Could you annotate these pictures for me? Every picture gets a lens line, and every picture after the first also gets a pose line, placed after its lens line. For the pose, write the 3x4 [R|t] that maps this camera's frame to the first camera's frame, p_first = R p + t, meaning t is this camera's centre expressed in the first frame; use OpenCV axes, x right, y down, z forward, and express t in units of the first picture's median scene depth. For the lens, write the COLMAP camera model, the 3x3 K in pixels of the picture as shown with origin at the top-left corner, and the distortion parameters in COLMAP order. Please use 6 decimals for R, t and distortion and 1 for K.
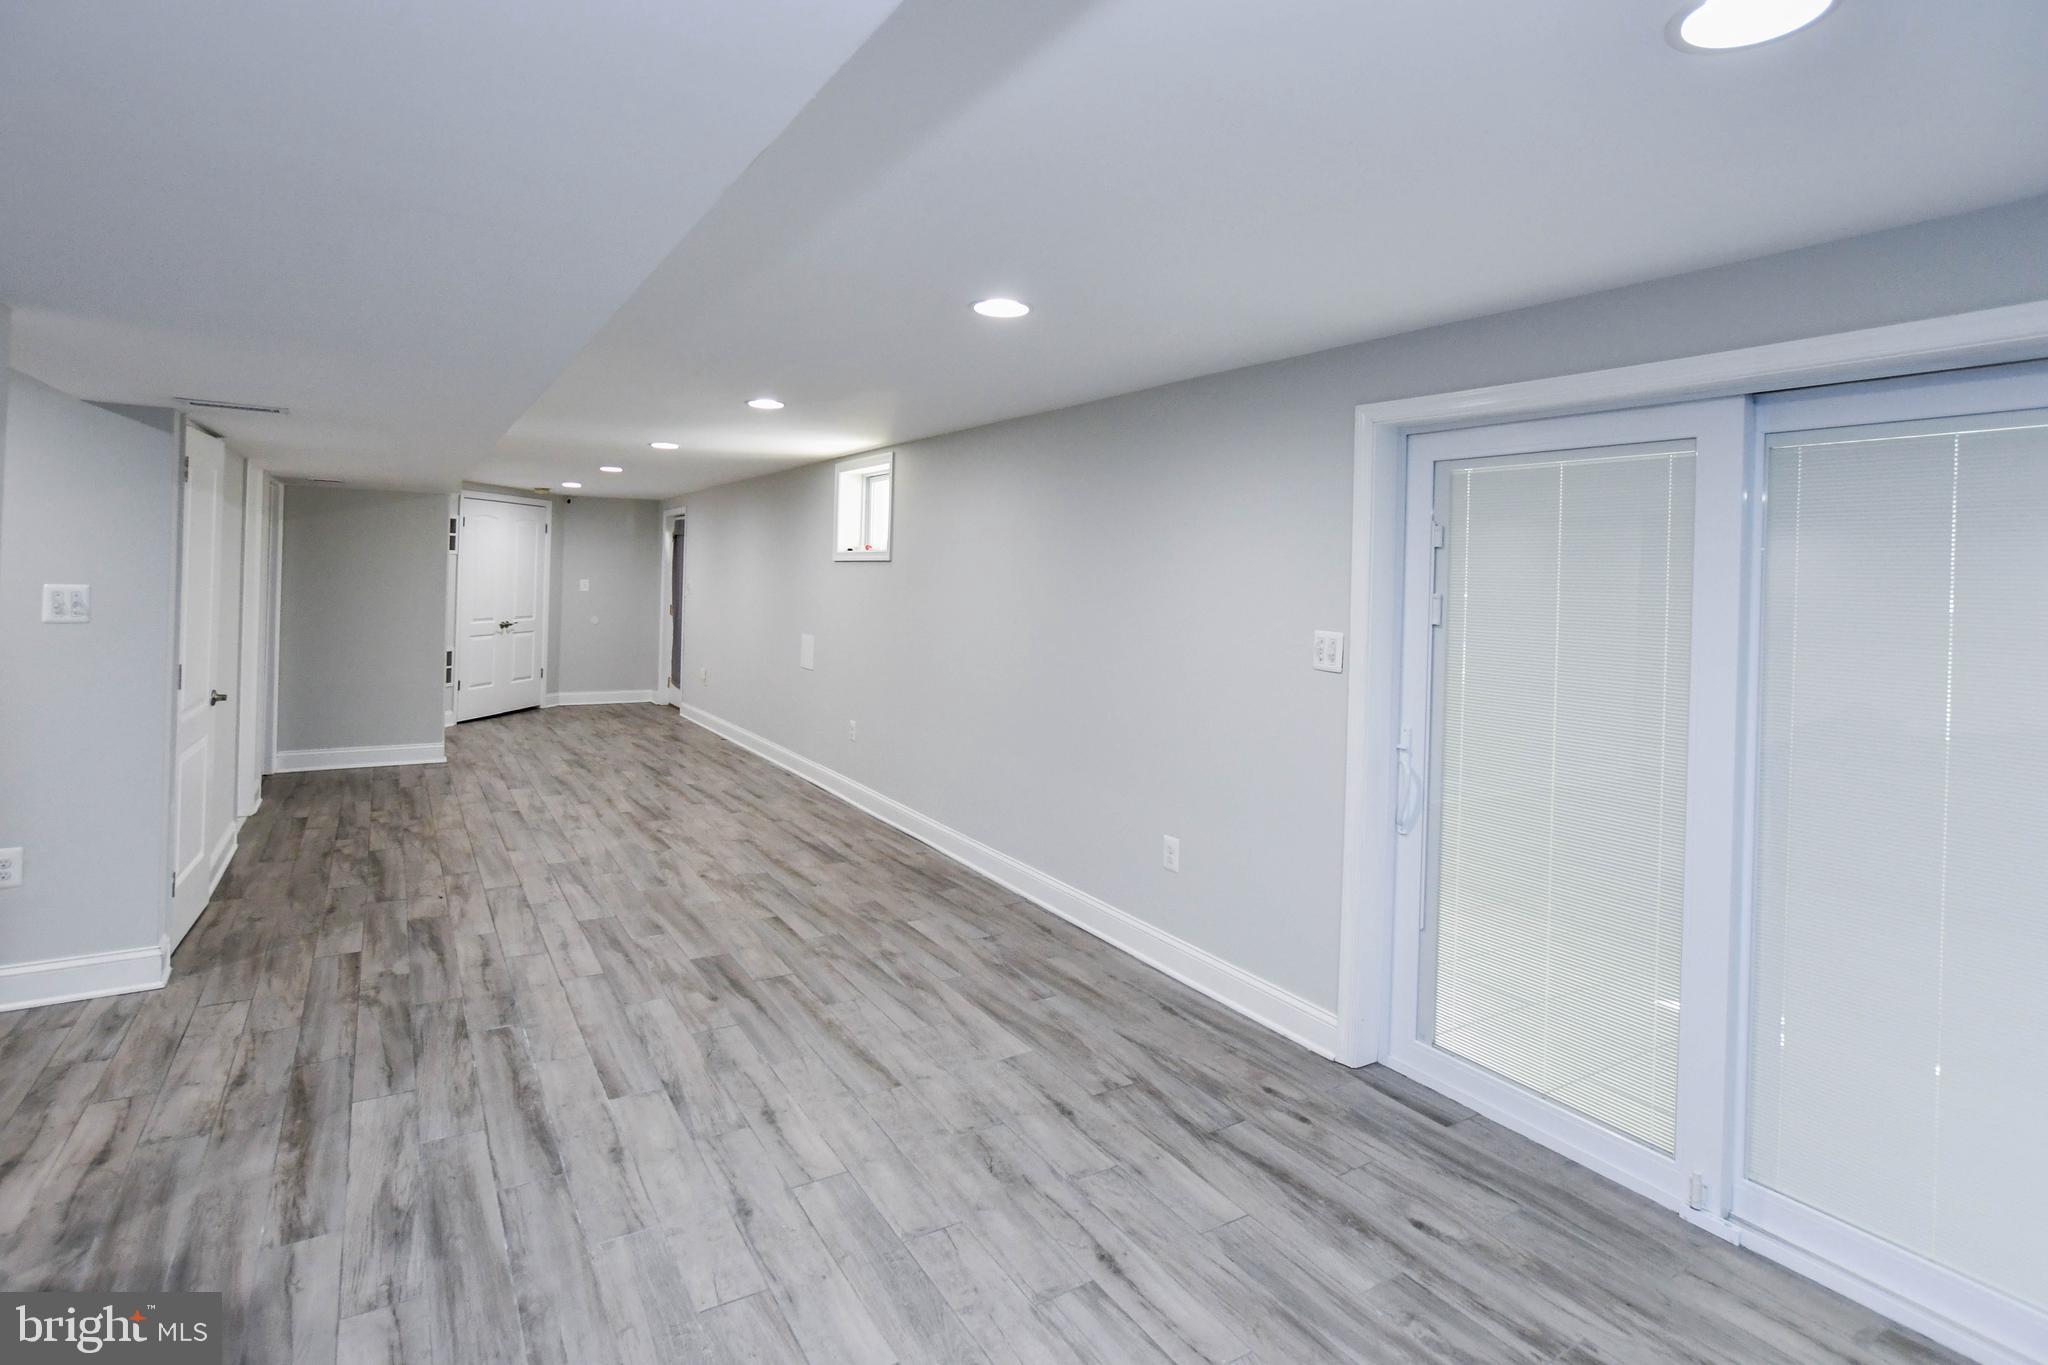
lens RADIAL K [[985.5, 0, 1019.7], [0, 985.5, 579.4], [0, 0, 1]] dist [0.000744, 0.000012]
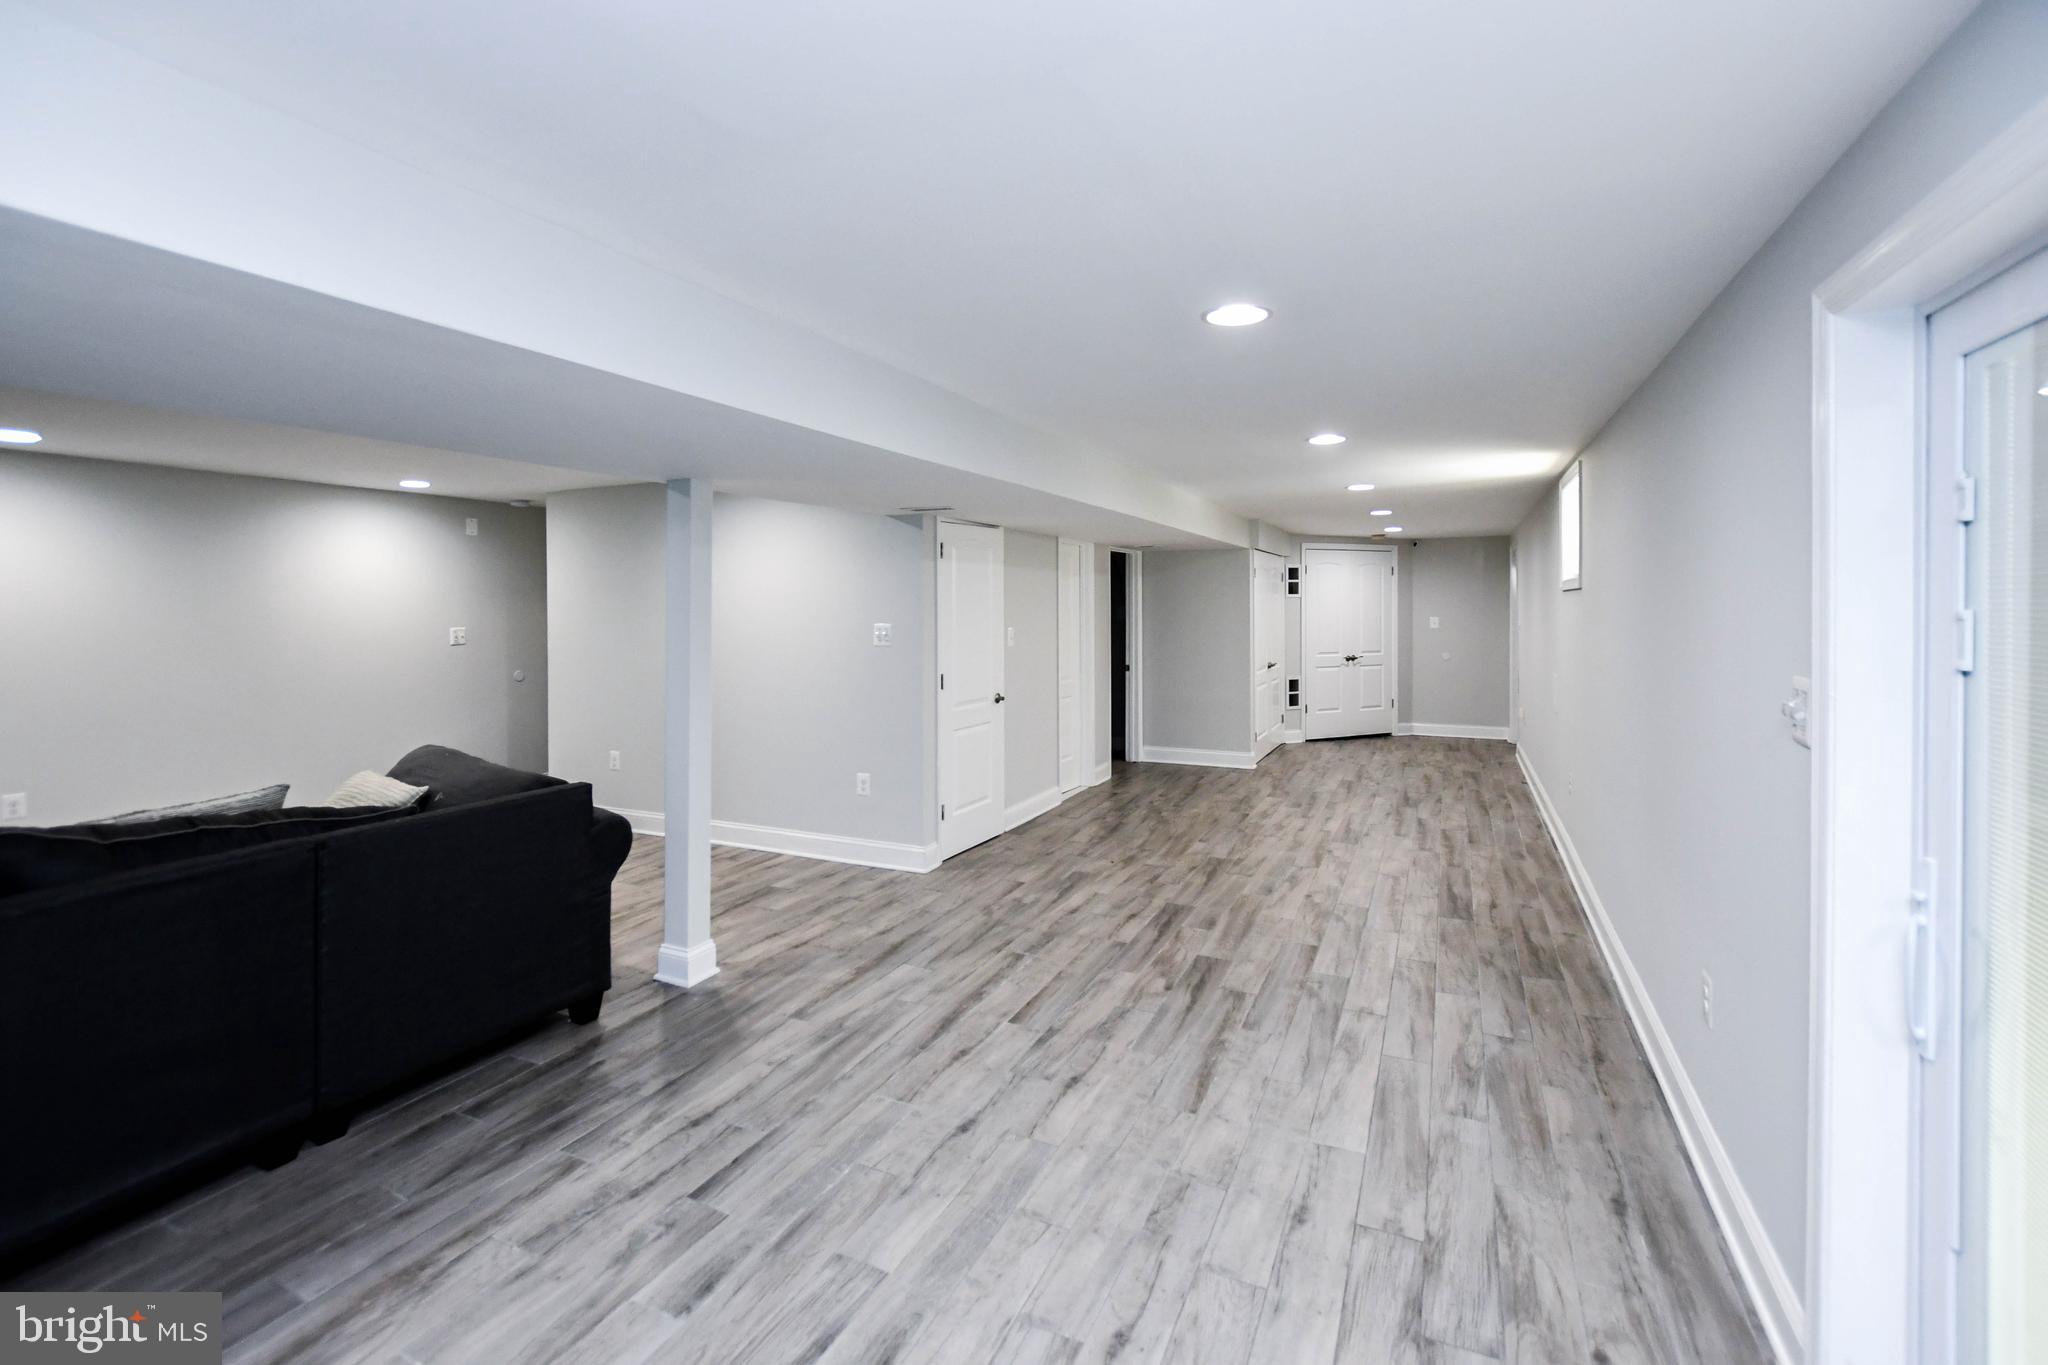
lens RADIAL K [[929.6, 0, 1014.1], [0, 929.6, 623.7], [0, 0, 1]] dist [-0.000401, -0.000084]
pose [[0.552871, -0.014500, -0.833141, 0.528181], [0.018269, 0.999819, -0.005278, 0.016723], [0.833066, -0.012303, 0.553036, 0.307570]]
